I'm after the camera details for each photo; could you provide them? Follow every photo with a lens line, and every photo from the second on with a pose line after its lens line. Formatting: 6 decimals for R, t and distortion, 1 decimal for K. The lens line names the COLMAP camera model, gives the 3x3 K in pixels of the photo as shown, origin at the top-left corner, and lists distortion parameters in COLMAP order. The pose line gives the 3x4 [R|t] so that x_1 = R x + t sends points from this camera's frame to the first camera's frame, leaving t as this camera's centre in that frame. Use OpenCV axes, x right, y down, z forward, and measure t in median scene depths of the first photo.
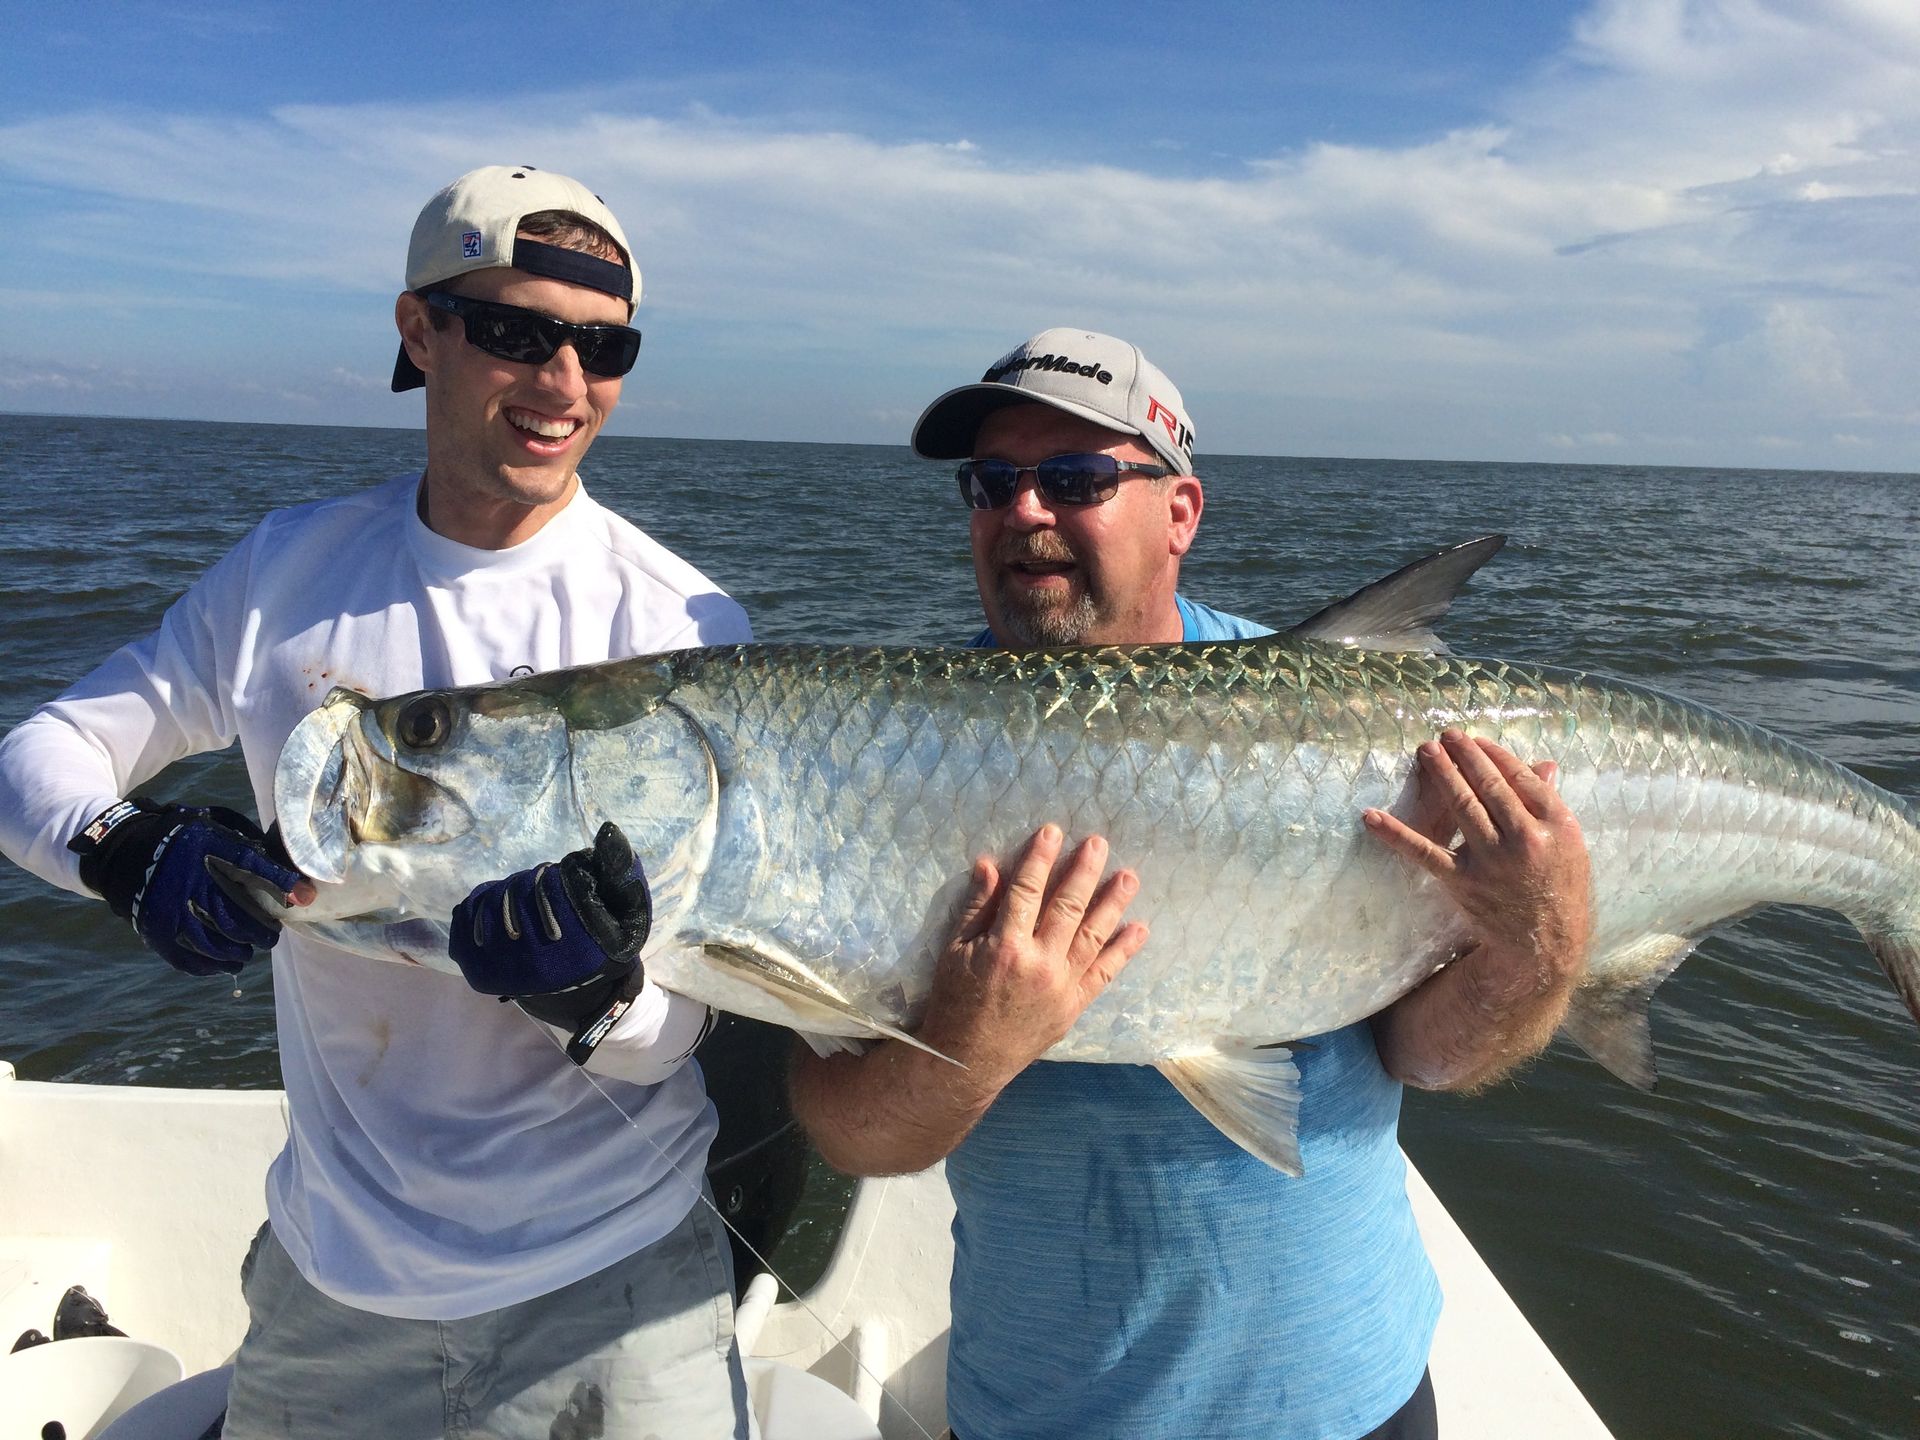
lens RADIAL K [[1879.7, 0, 950.6], [0, 1879.7, 726.2], [0, 0, 1]] dist [0.049353, 0.000000]
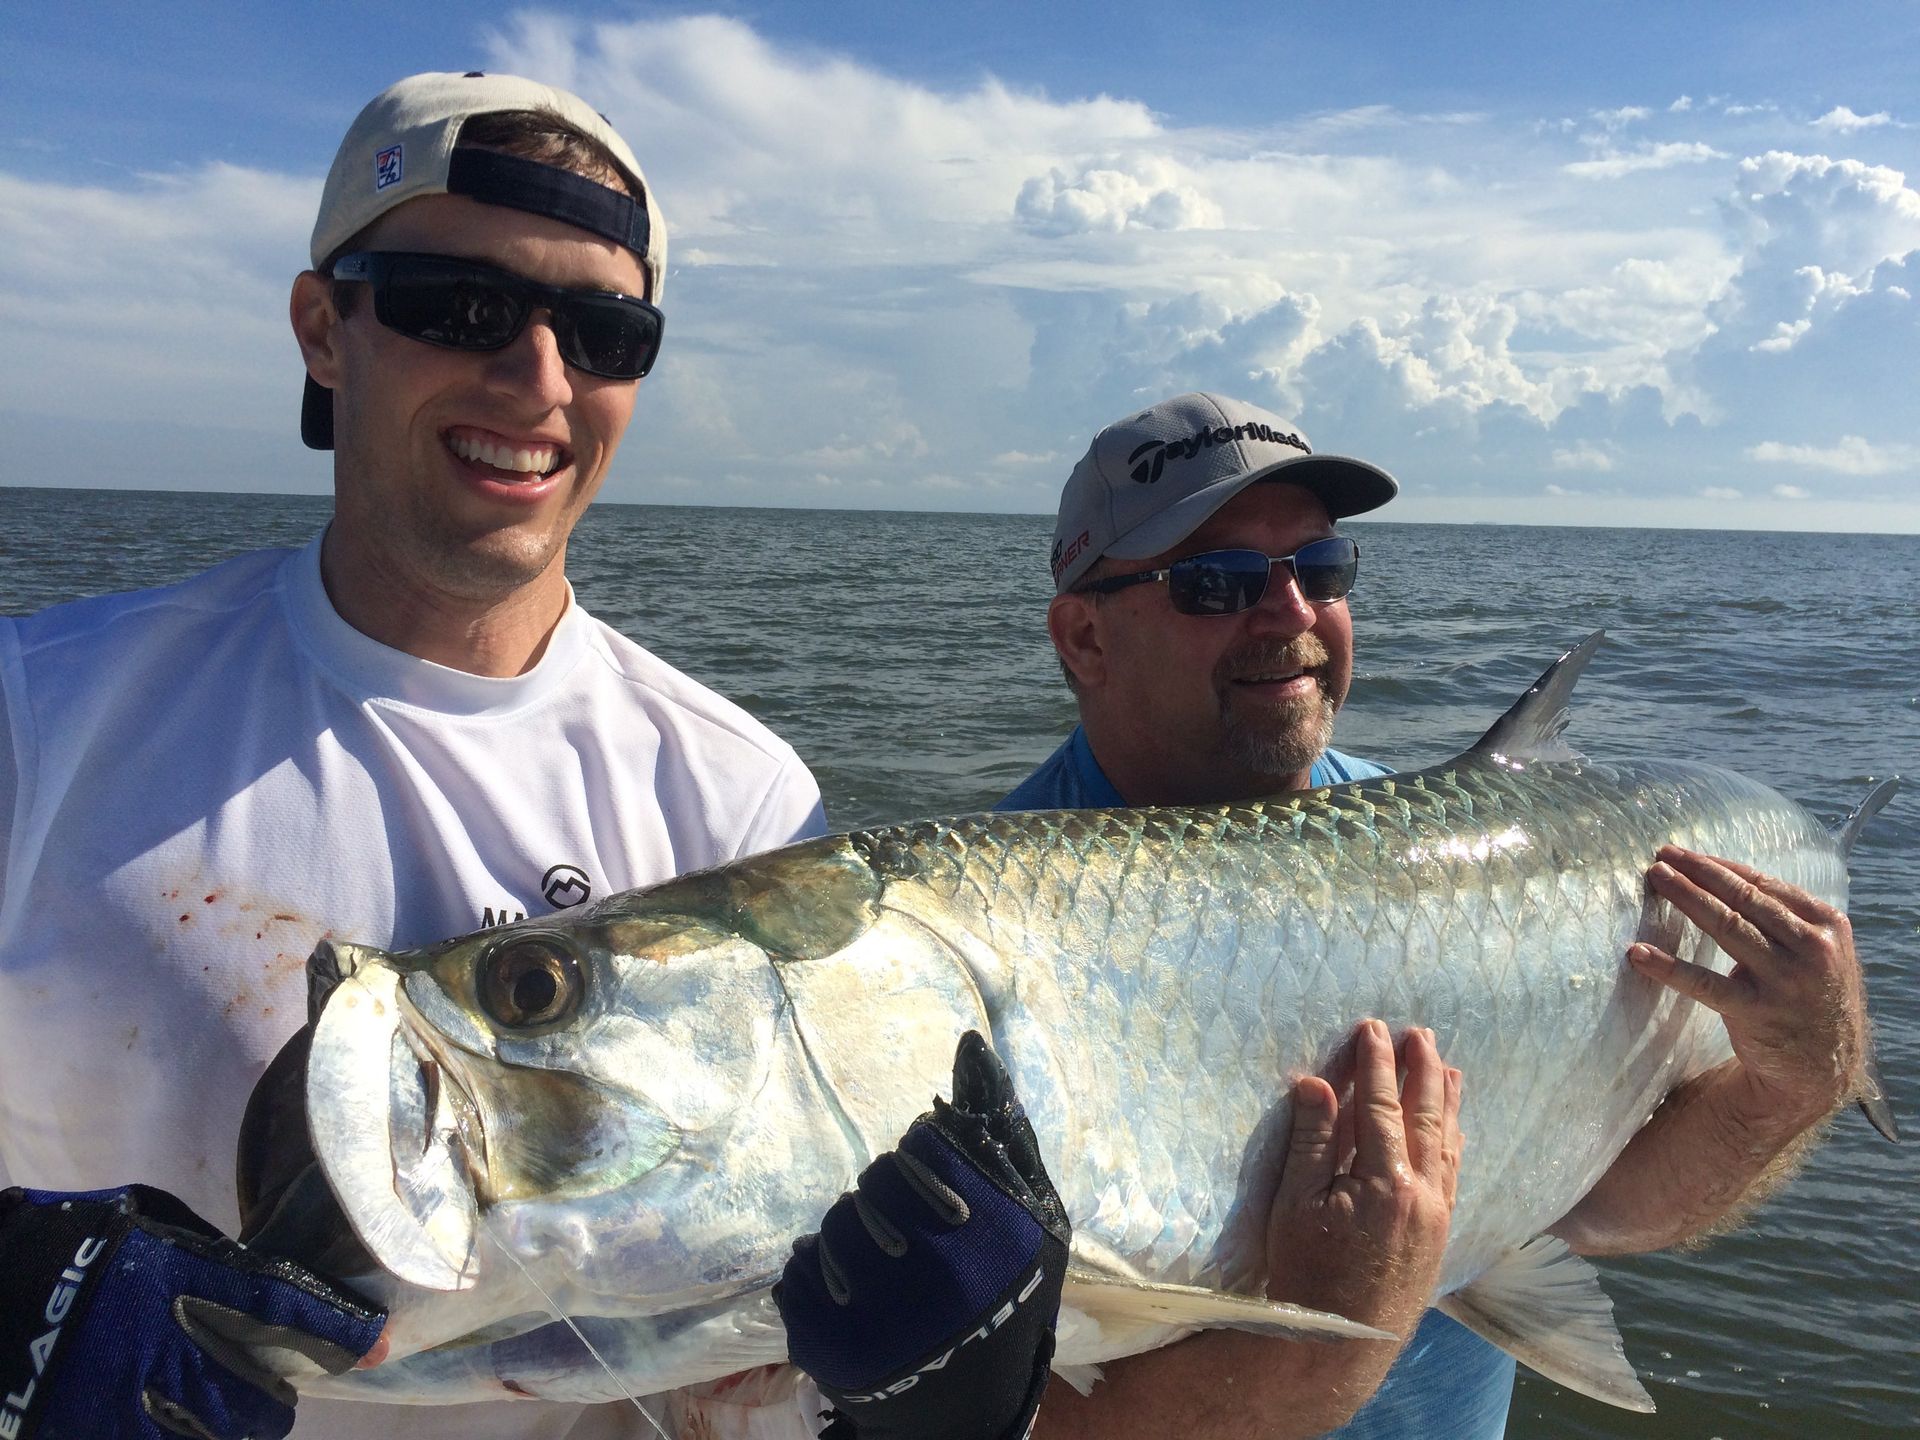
lens RADIAL K [[1879.7, 0, 944.3], [0, 1879.7, 707.5], [0, 0, 1]] dist [0.049353, 0.000000]
pose [[0.854937, -0.051763, 0.516142, -0.478717], [0.066112, 0.997768, -0.009443, -0.076020], [-0.514501, 0.042196, 0.856451, 0.412134]]
